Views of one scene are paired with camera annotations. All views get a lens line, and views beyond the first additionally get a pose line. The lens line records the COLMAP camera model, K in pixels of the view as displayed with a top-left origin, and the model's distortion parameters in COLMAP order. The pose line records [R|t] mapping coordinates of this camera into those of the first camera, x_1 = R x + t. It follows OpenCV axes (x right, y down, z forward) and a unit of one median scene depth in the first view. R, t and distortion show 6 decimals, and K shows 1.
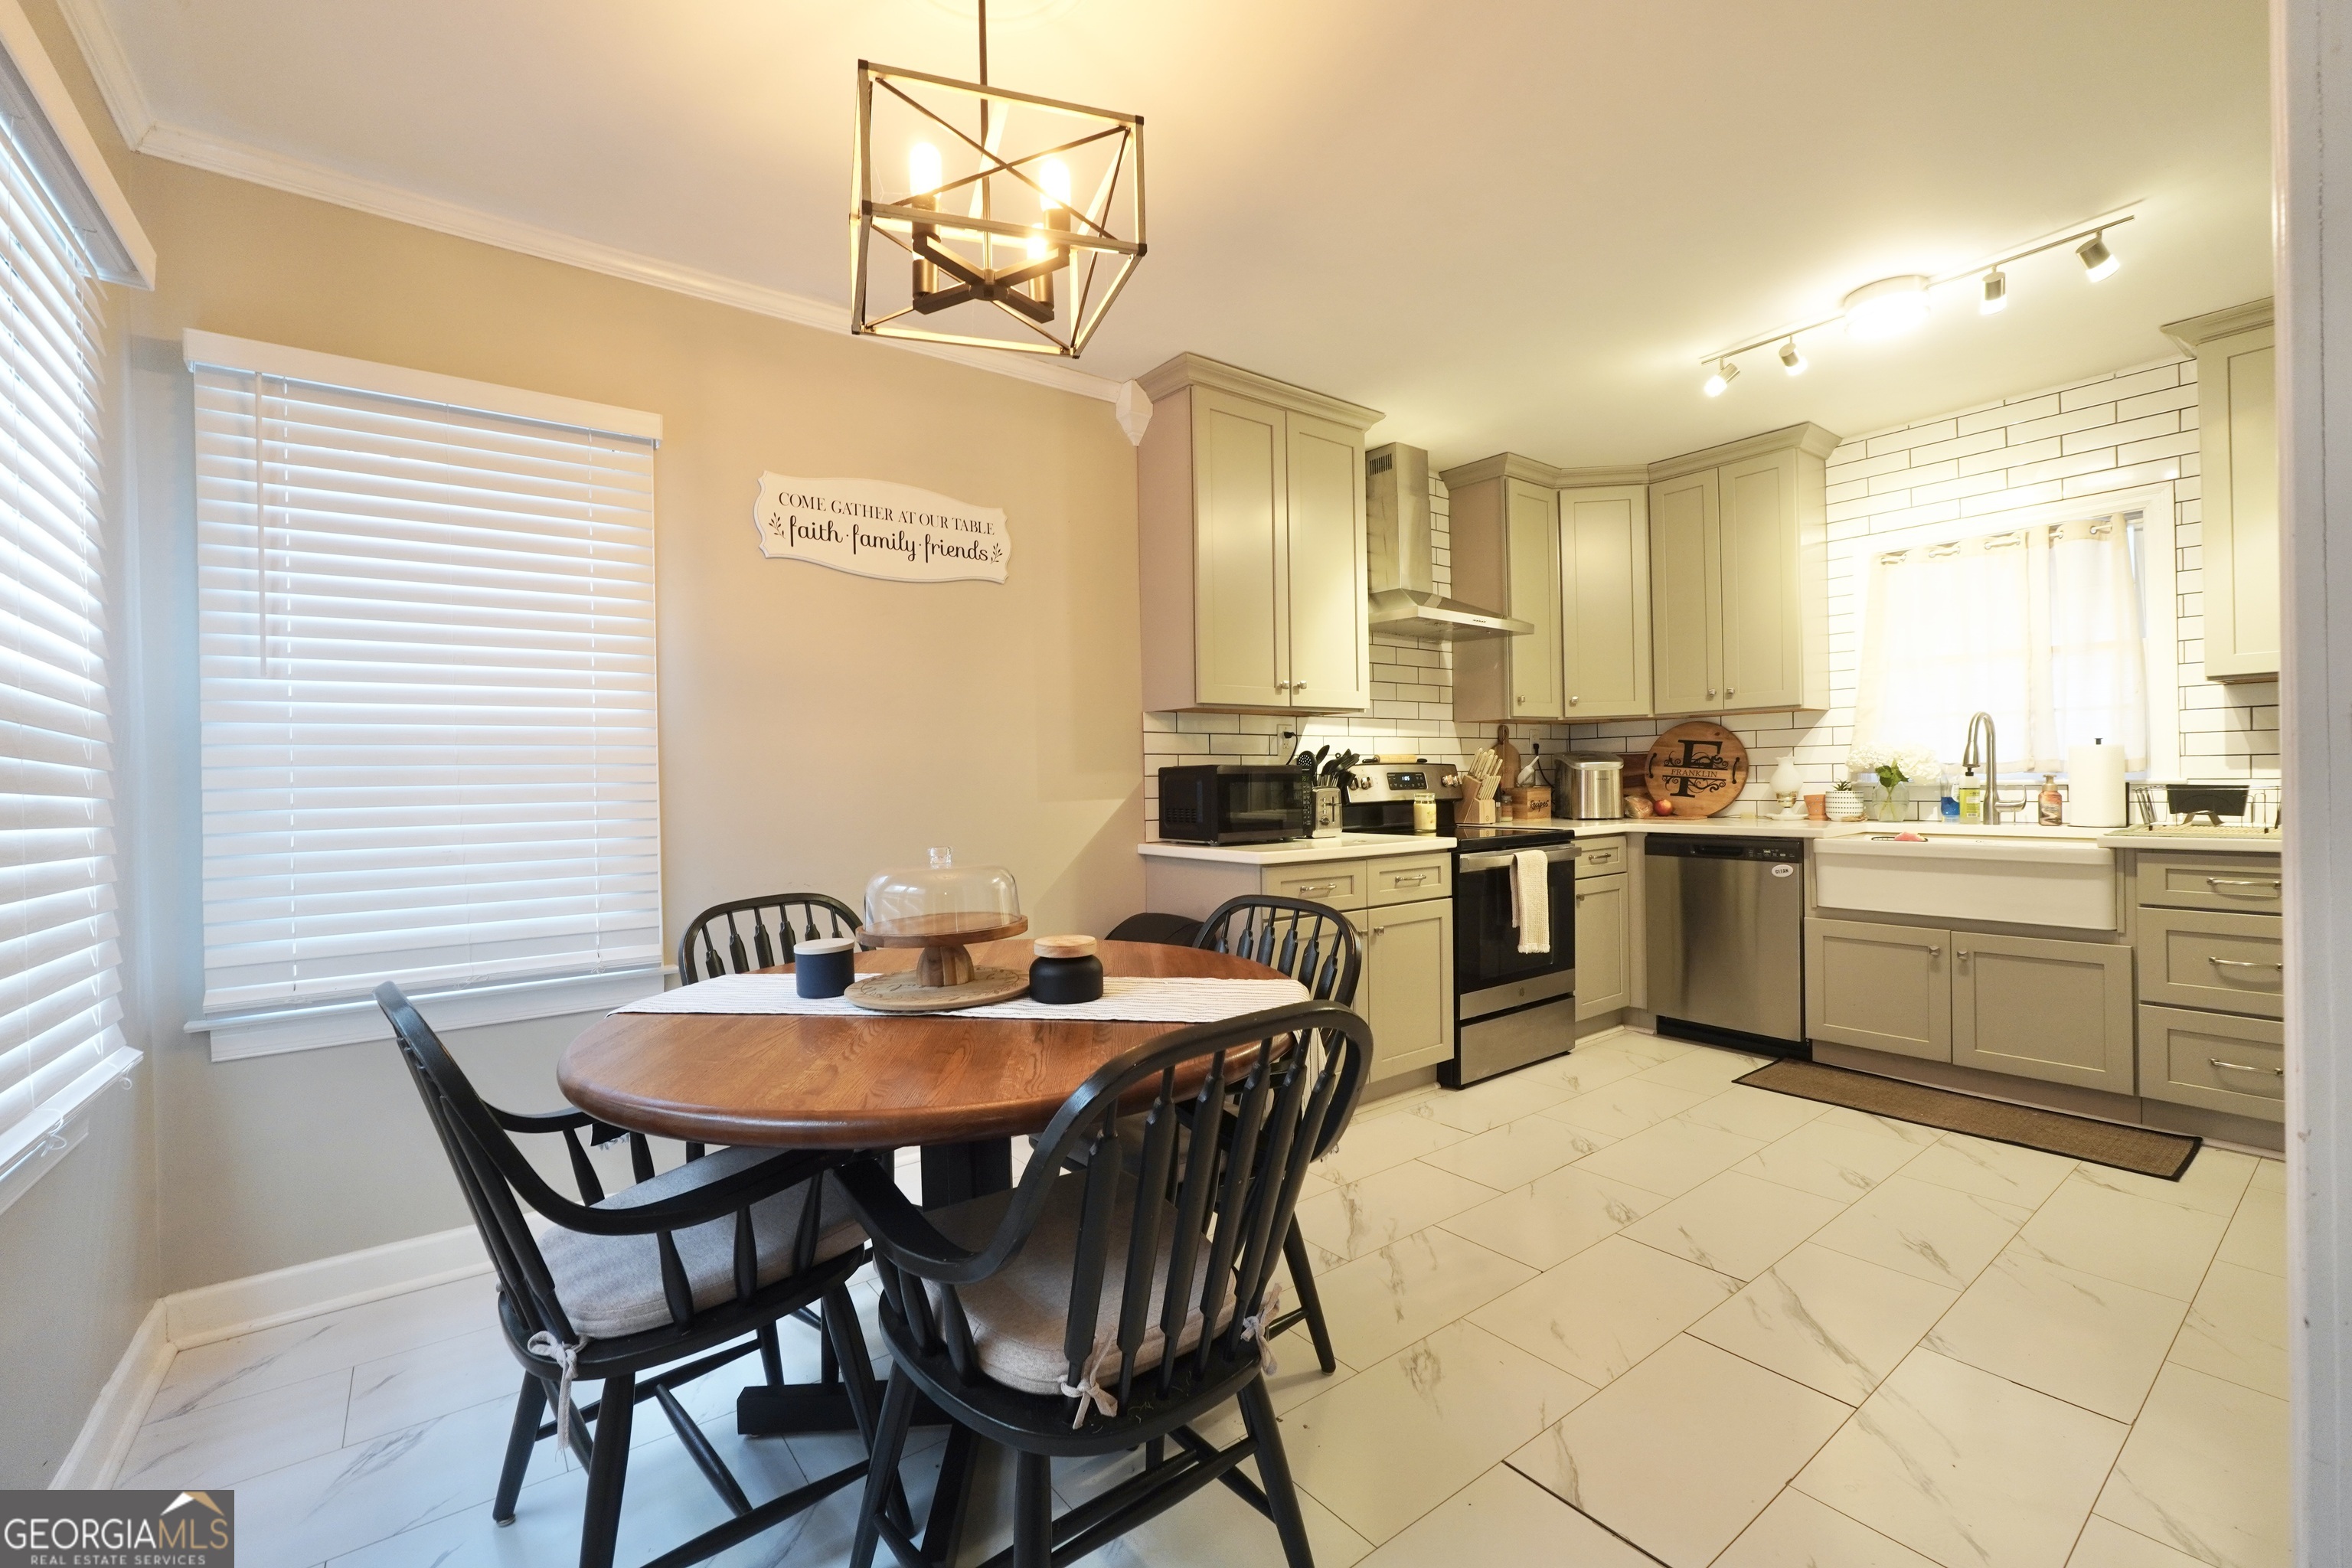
lens RADIAL K [[997.6, 0, 1176.0], [0, 997.6, 784.0], [0, 0, 1]] dist [-0.018184, 0.007195]
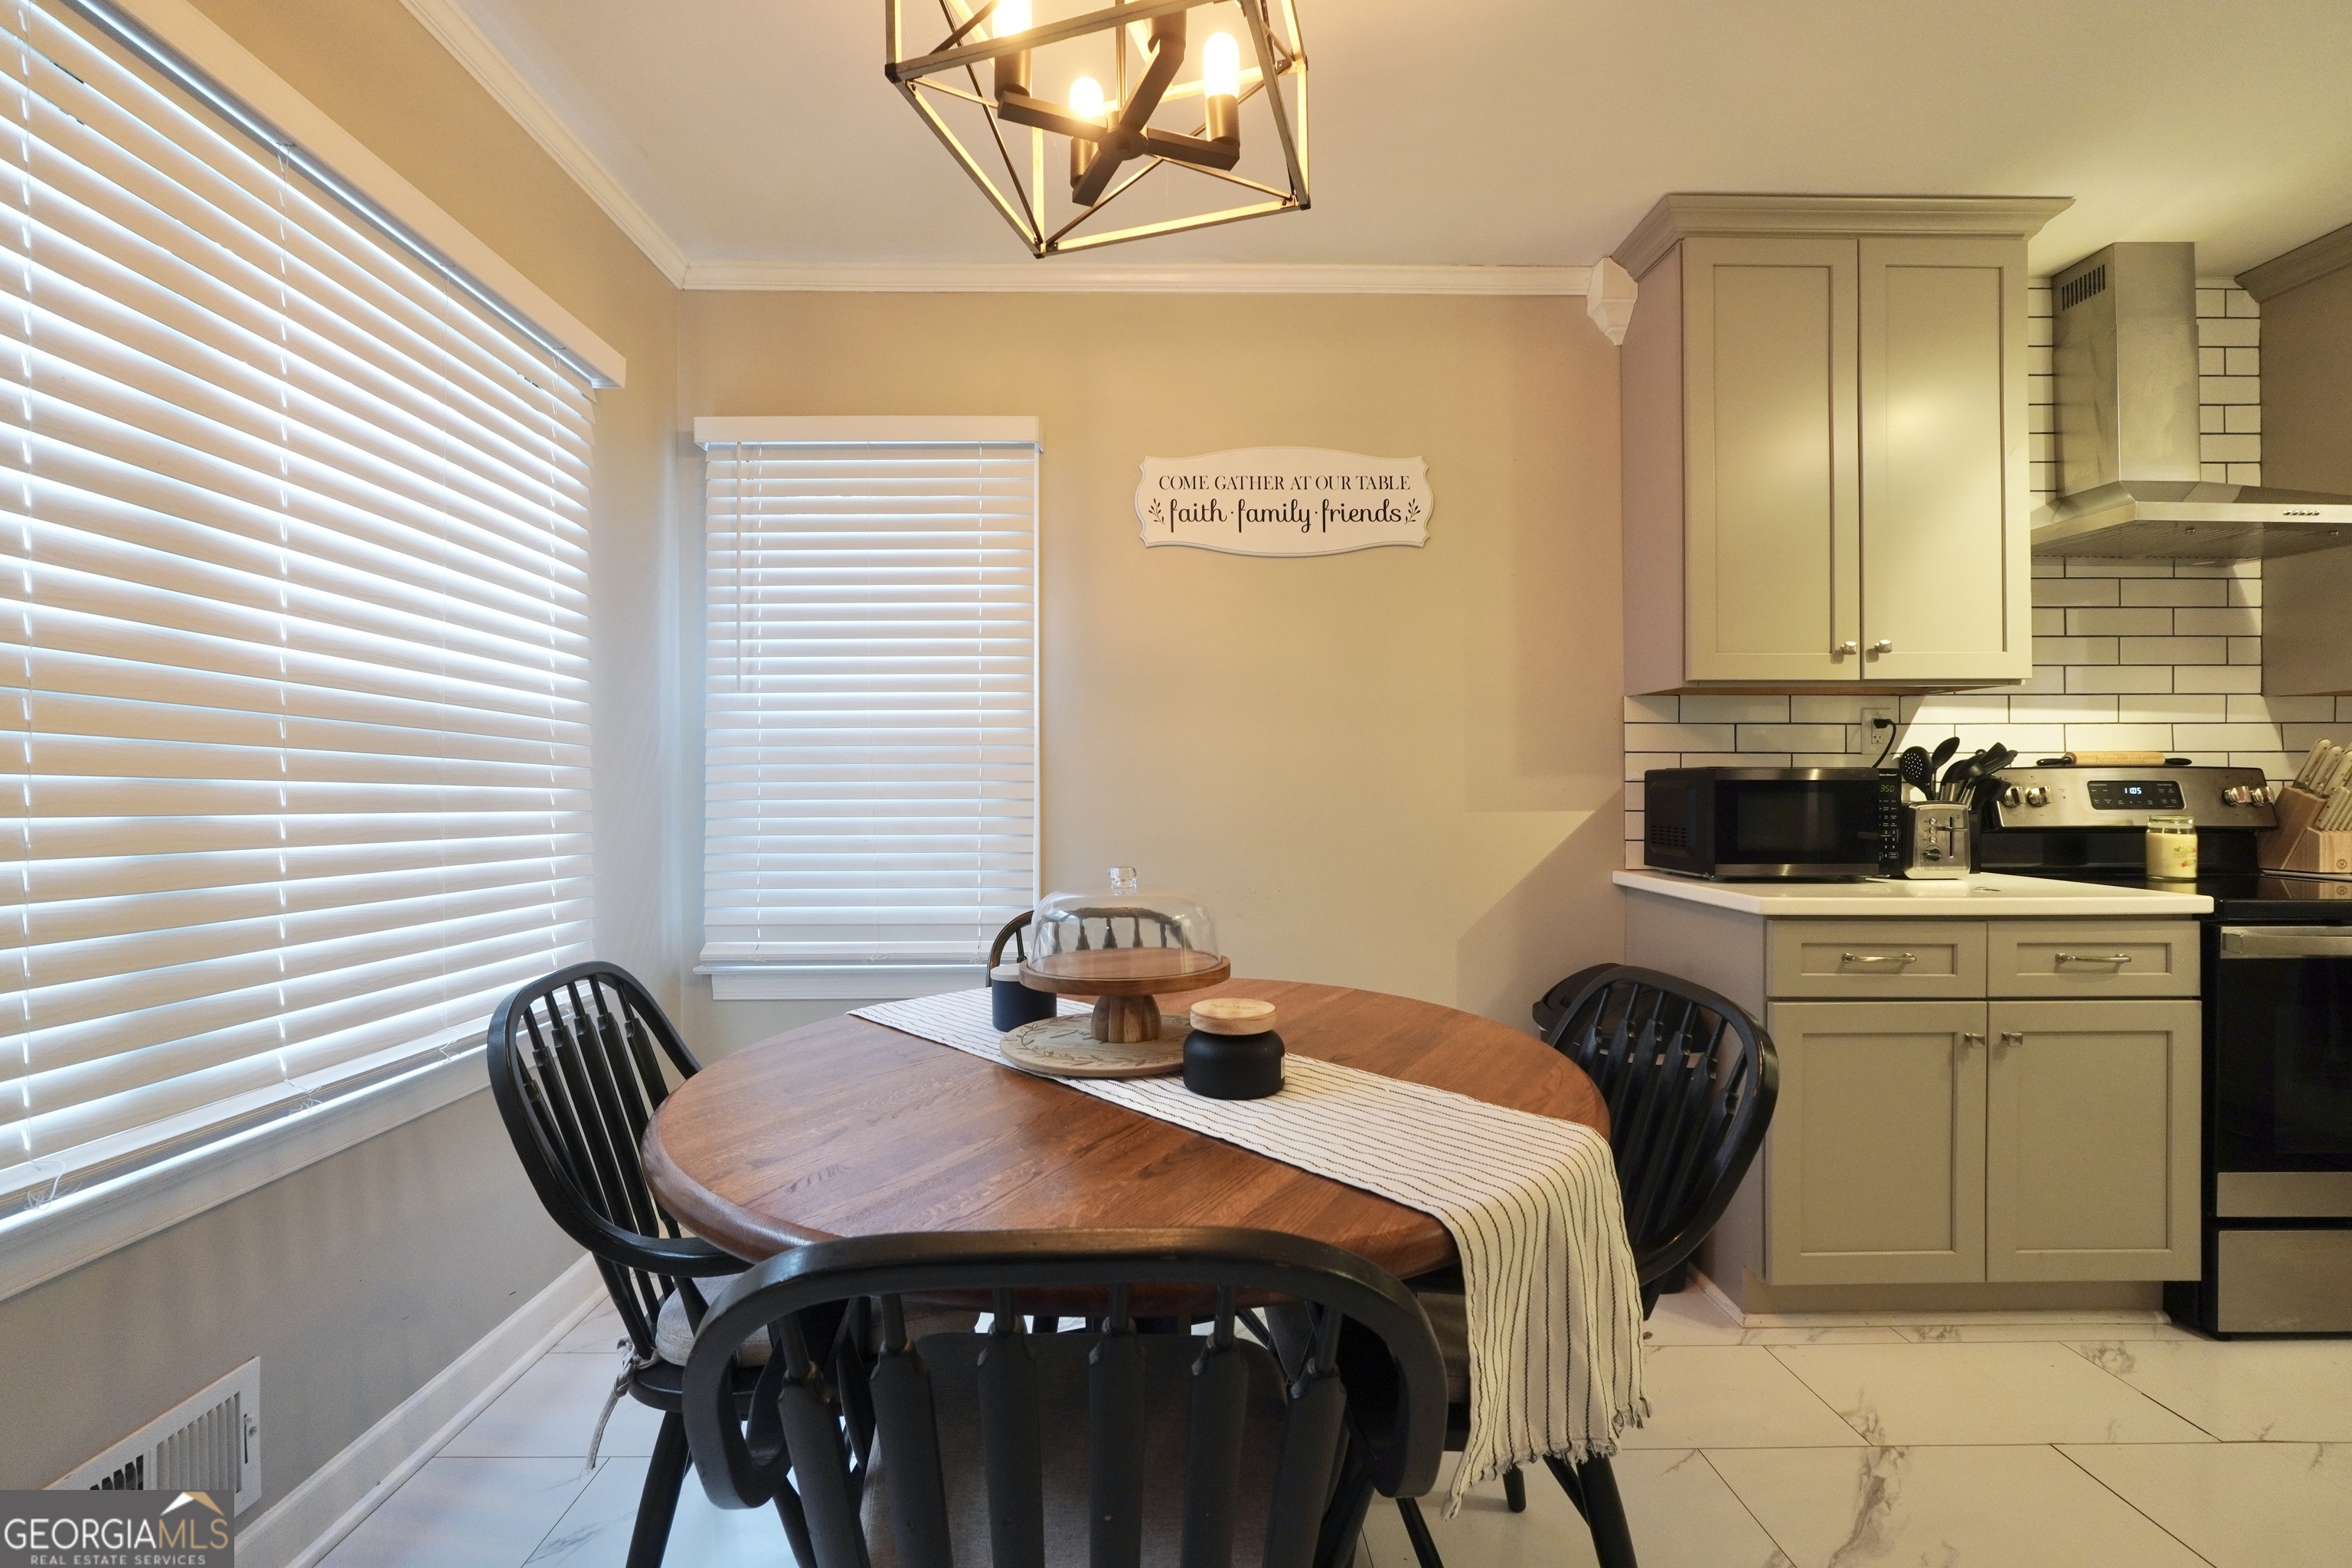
lens RADIAL K [[997.6, 0, 1176.0], [0, 997.6, 784.0], [0, 0, 1]] dist [-0.018184, 0.007195]
pose [[0.803727, 0.015264, -0.594803, 0.142925], [-0.015306, 0.999870, 0.004978, -0.004578], [0.594802, 0.005103, 0.803856, 0.195796]]
